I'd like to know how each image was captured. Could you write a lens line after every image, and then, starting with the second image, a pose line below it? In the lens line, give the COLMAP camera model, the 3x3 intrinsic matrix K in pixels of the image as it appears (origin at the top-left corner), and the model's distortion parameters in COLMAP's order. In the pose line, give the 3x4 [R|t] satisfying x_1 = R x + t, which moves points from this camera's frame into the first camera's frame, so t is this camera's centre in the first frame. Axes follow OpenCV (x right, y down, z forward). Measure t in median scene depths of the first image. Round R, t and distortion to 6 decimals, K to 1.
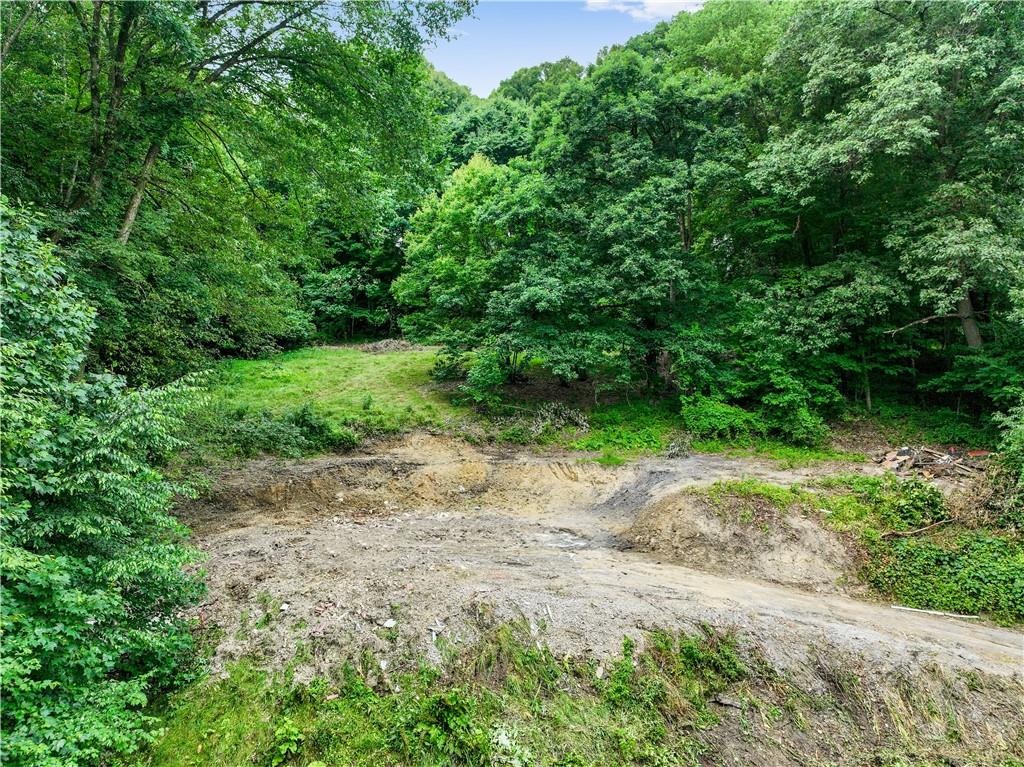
lens RADIAL K [[724.6, 0, 505.7], [0, 724.6, 384.0], [0, 0, 1]] dist [0.037860, 0.000590]
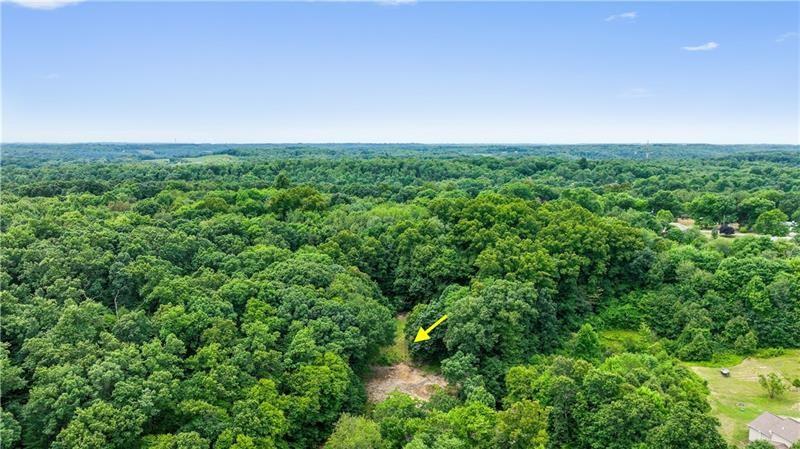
lens RADIAL K [[561.5, 0, 399.6], [0, 561.5, 226.9], [0, 0, 1]] dist [0.007432, -0.000277]
pose [[0.928686, 0.061363, -0.365756, 1.941427], [-0.001491, 0.986827, 0.161775, -2.324957], [0.370865, -0.149692, 0.916543, -4.043877]]
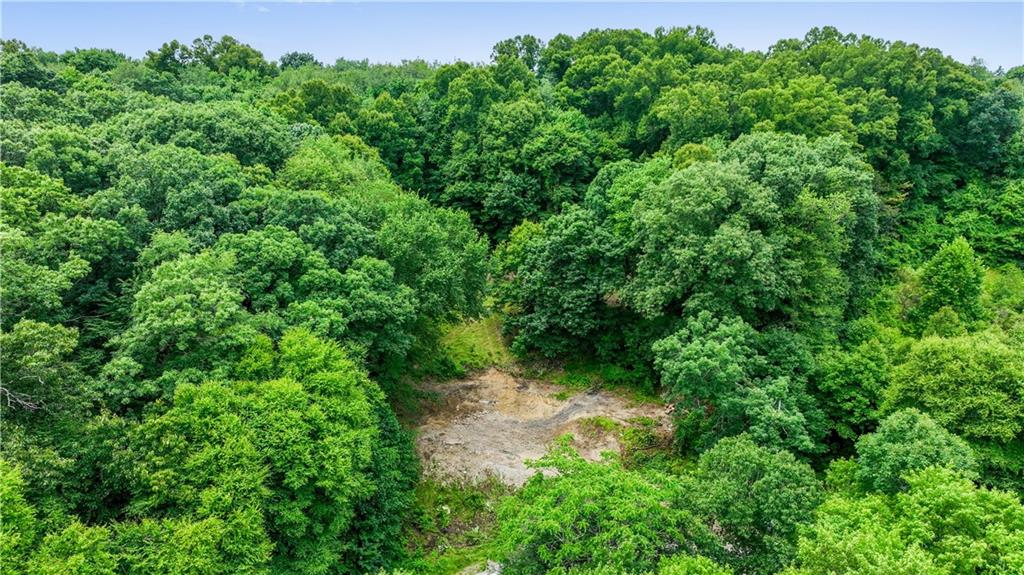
lens RADIAL K [[718.7, 0, 512.6], [0, 718.7, 283.9], [0, 0, 1]] dist [0.007432, -0.000277]
pose [[0.980701, 0.046886, -0.189806, 0.482753], [0.001716, 0.968718, 0.248159, -0.999081], [0.195504, -0.243696, 0.949942, -1.470106]]
